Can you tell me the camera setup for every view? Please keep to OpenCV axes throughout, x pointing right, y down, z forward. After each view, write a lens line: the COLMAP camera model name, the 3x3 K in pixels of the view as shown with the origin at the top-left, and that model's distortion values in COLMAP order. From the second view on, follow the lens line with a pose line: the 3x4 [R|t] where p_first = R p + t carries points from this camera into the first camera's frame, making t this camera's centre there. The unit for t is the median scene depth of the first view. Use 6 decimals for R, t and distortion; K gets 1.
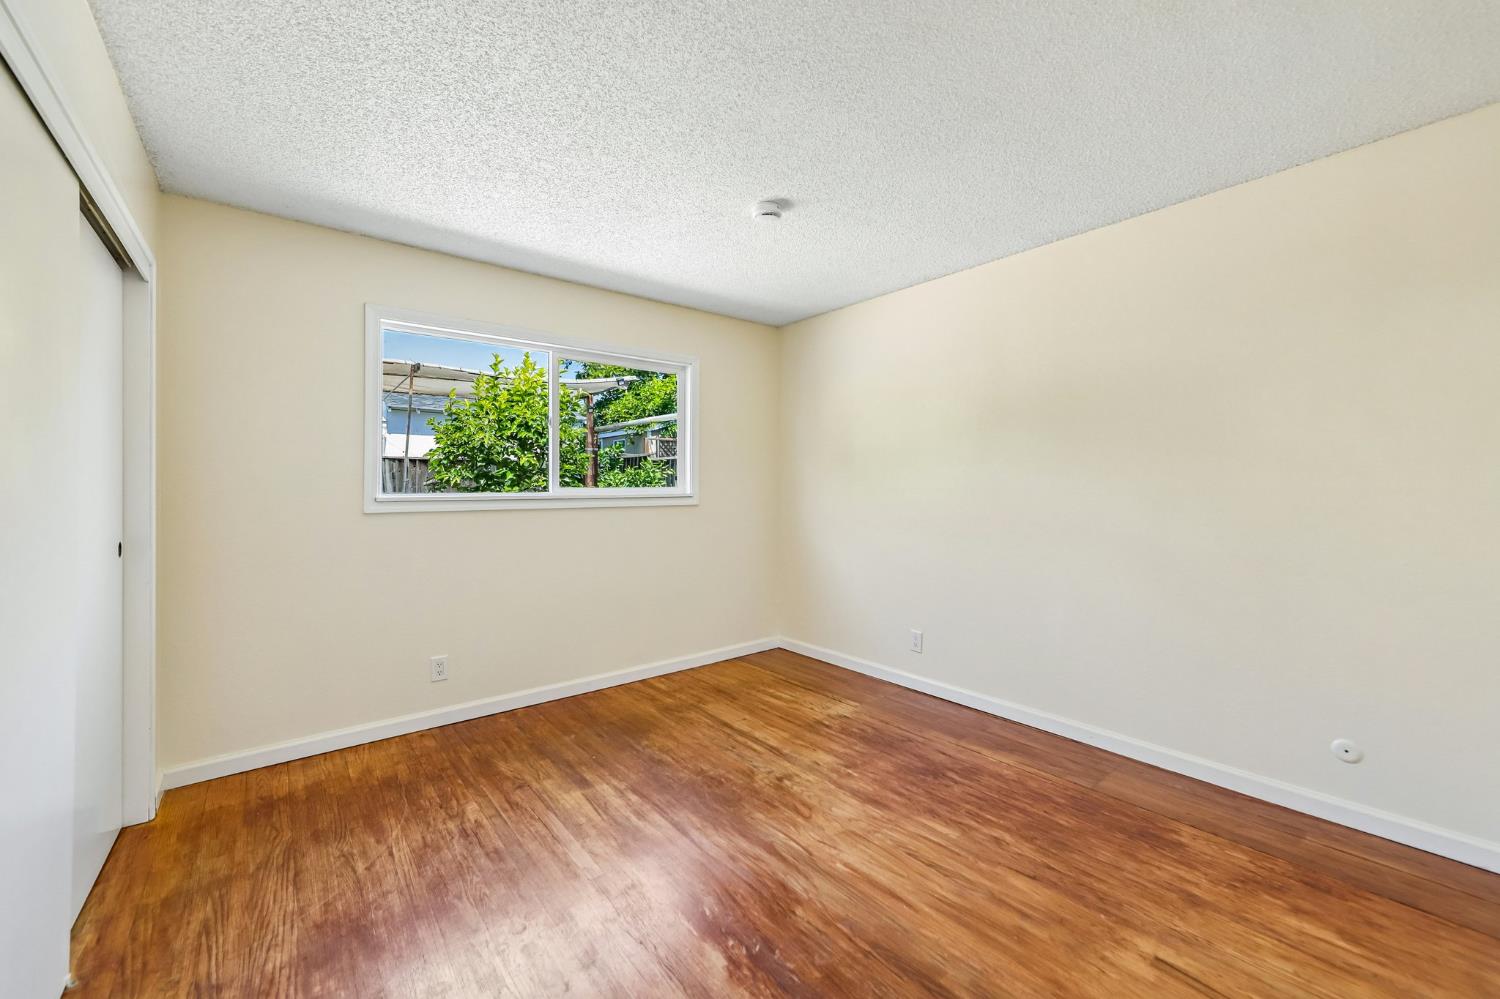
lens RADIAL K [[601.6, 0, 764.7], [0, 601.6, 489.0], [0, 0, 1]] dist [-0.015973, 0.003016]
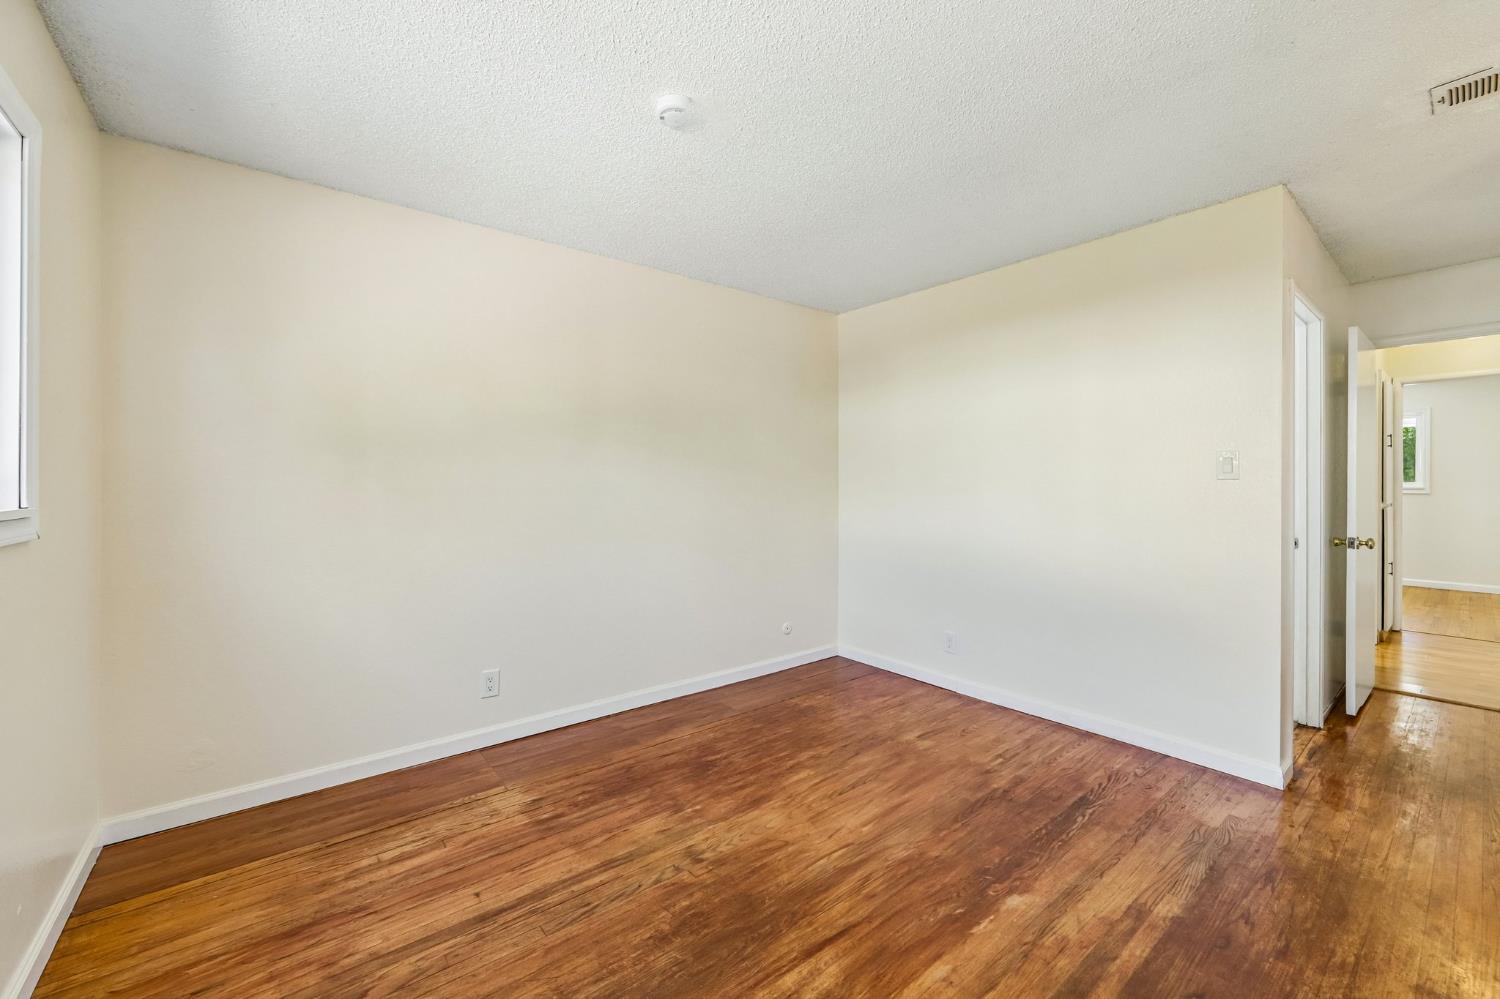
lens RADIAL K [[601.6, 0, 764.7], [0, 601.6, 489.0], [0, 0, 1]] dist [-0.015973, 0.003016]
pose [[-0.000690, -0.009665, 0.999953, -0.830220], [0.006671, 0.999931, 0.009669, -0.007919], [-0.999978, 0.006677, -0.000626, 1.008508]]
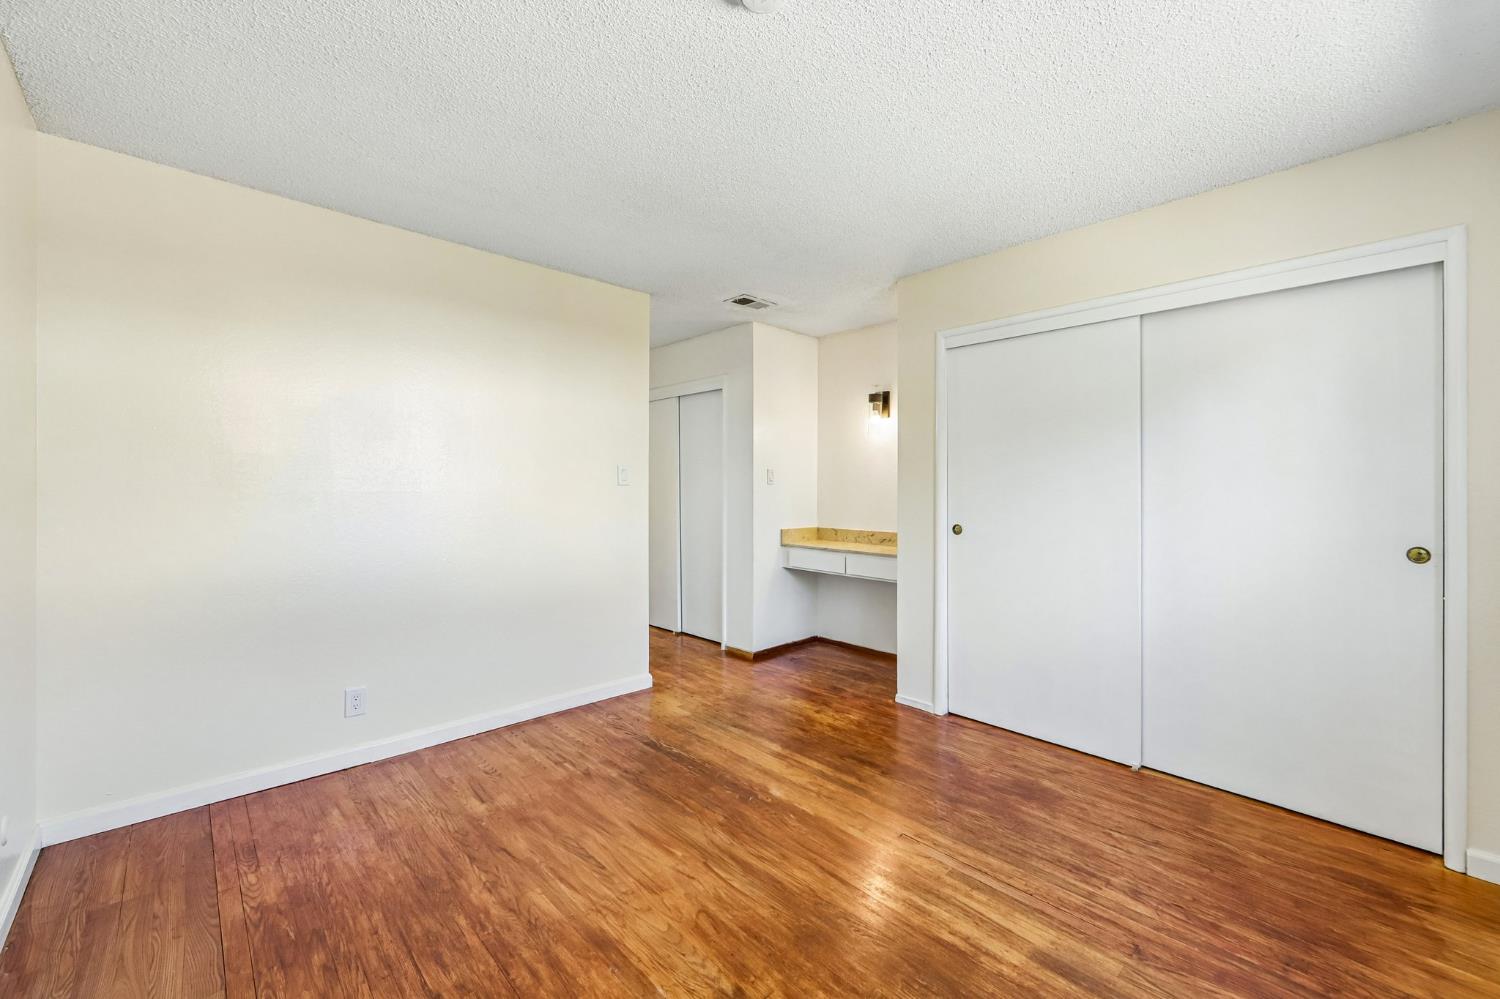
lens RADIAL K [[601.6, 0, 764.7], [0, 601.6, 489.0], [0, 0, 1]] dist [-0.015973, 0.003016]
pose [[-0.996606, -0.001573, -0.082300, 0.054096], [-0.002474, 0.999938, 0.010850, -0.012689], [0.082277, 0.011017, -0.996549, 1.741526]]
